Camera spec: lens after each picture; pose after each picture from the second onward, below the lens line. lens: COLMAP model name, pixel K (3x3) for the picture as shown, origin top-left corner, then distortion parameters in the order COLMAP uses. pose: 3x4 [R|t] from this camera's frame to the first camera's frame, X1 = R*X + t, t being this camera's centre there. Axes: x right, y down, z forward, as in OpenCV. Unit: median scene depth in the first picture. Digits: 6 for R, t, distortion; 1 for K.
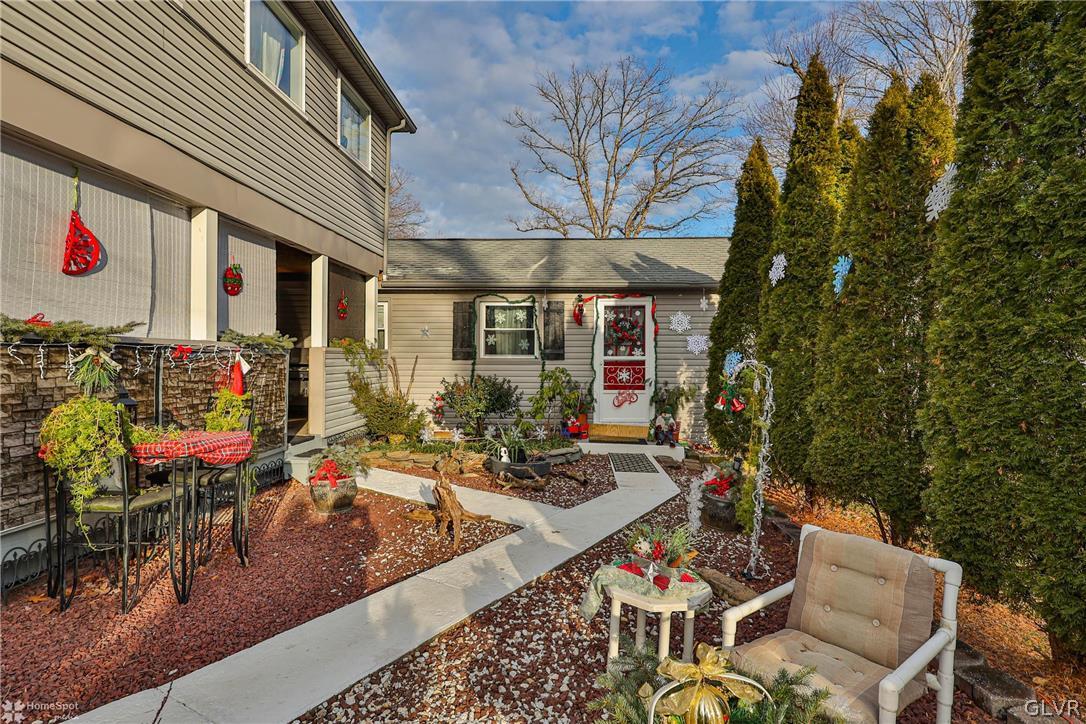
lens RADIAL K [[534.4, 0, 543.0], [0, 534.4, 362.0], [0, 0, 1]] dist [0.000878, -0.000635]
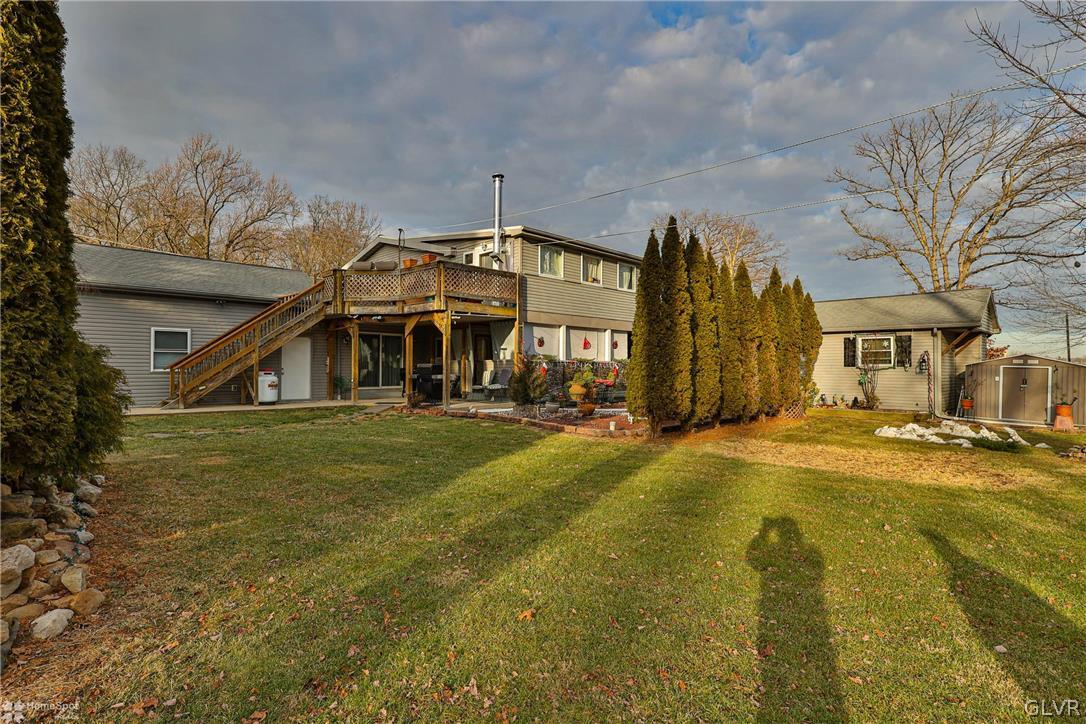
lens RADIAL K [[534.4, 0, 543.0], [0, 534.4, 362.0], [0, 0, 1]] dist [0.000878, -0.000635]
pose [[0.737950, -0.005384, -0.674833, 1.728797], [-0.007180, 0.999849, -0.015830, 0.035068], [0.674817, 0.016527, 0.737800, -2.311105]]
